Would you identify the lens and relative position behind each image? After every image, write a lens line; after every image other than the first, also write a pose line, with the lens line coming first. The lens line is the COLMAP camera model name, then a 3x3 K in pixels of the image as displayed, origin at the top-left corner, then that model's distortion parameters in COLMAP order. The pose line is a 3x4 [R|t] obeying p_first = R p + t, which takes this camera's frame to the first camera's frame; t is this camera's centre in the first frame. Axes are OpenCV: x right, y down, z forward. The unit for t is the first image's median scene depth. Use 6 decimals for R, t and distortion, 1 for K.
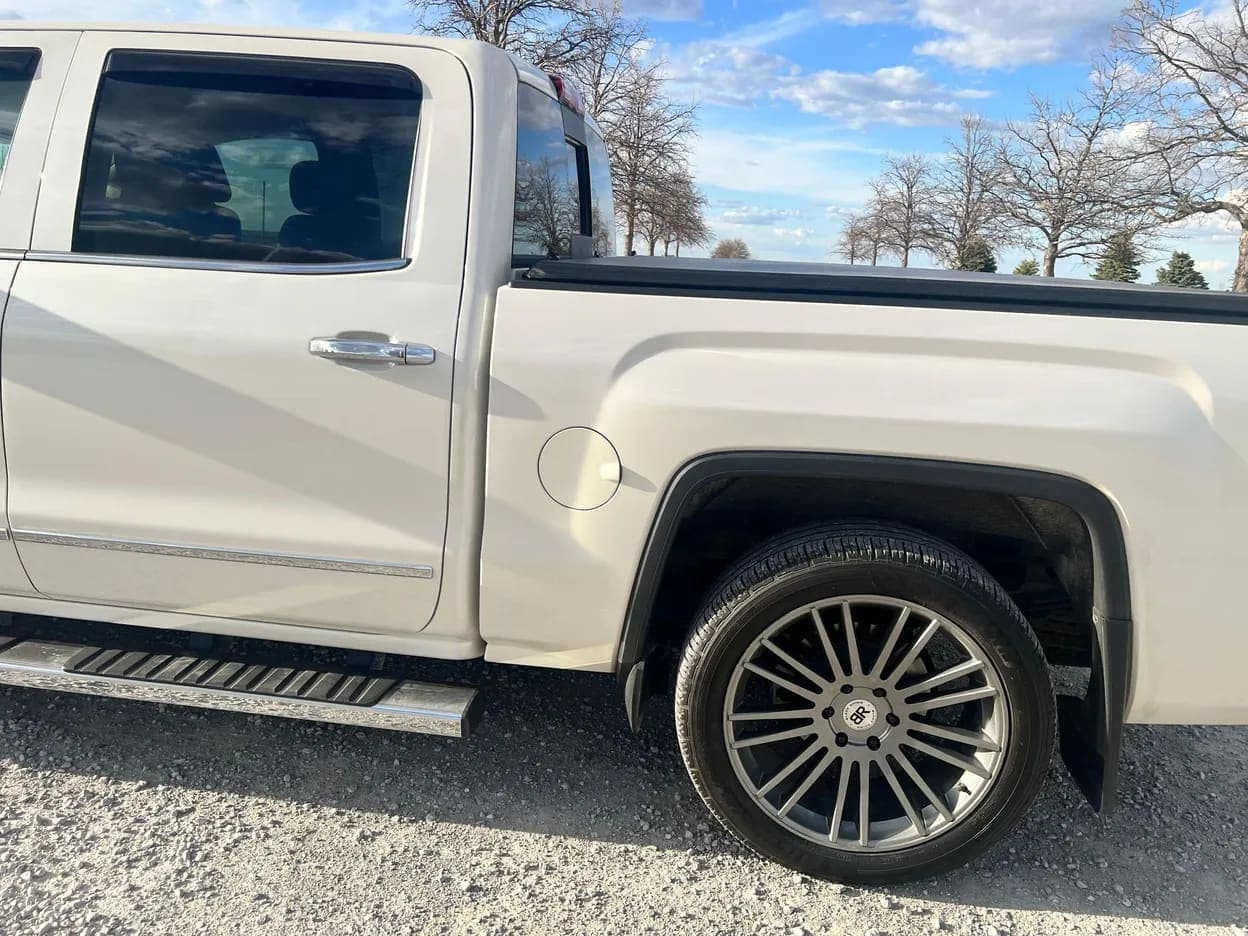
lens RADIAL K [[952.3, 0, 619.0], [0, 952.3, 468.7], [0, 0, 1]] dist [0.022980, -0.031197]
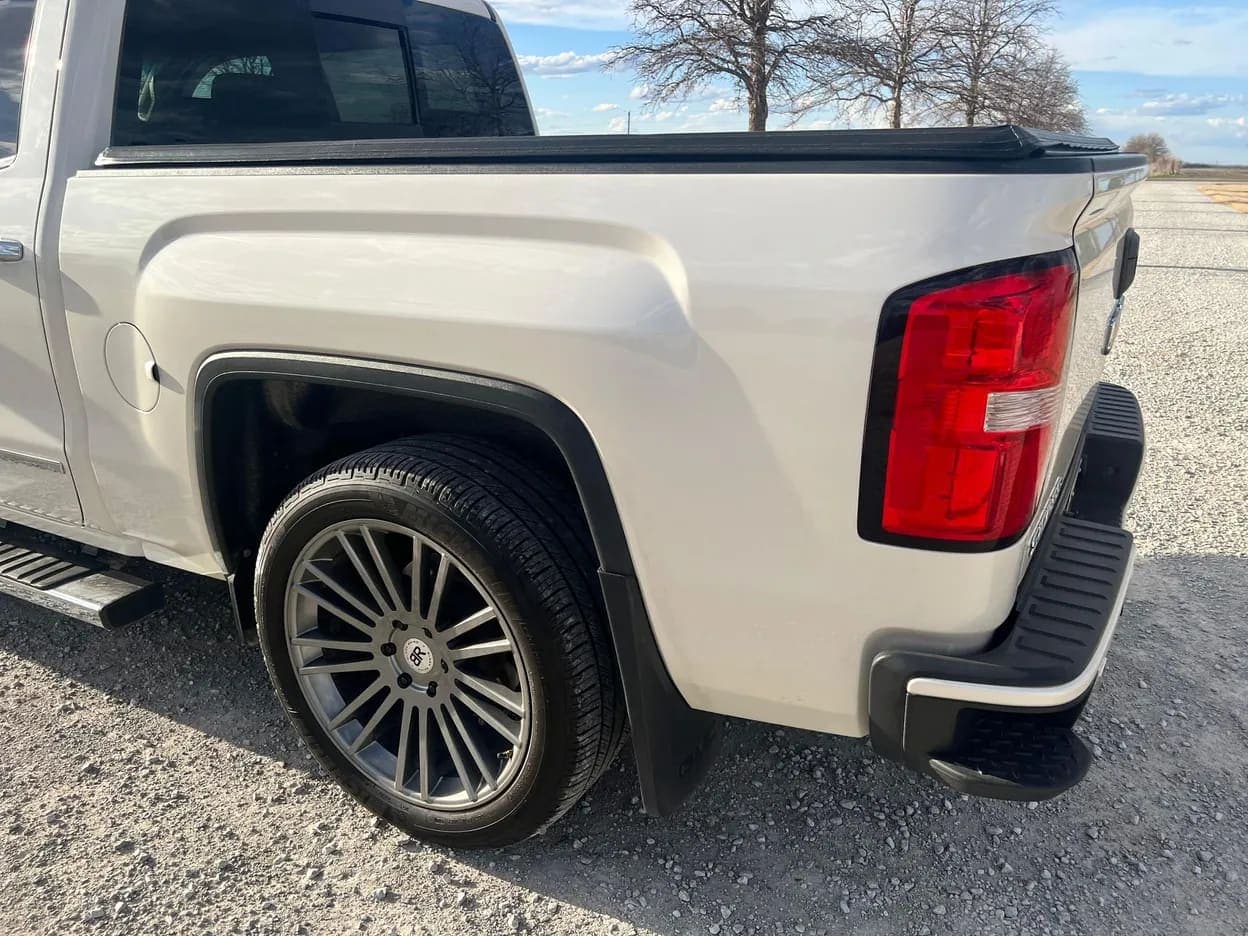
lens RADIAL K [[952.3, 0, 610.3], [0, 952.3, 477.6], [0, 0, 1]] dist [0.022980, -0.031197]
pose [[0.929366, 0.061560, -0.363990, 0.729228], [-0.029264, 0.995180, 0.093592, 0.005896], [0.367997, -0.076329, 0.926689, 0.260318]]
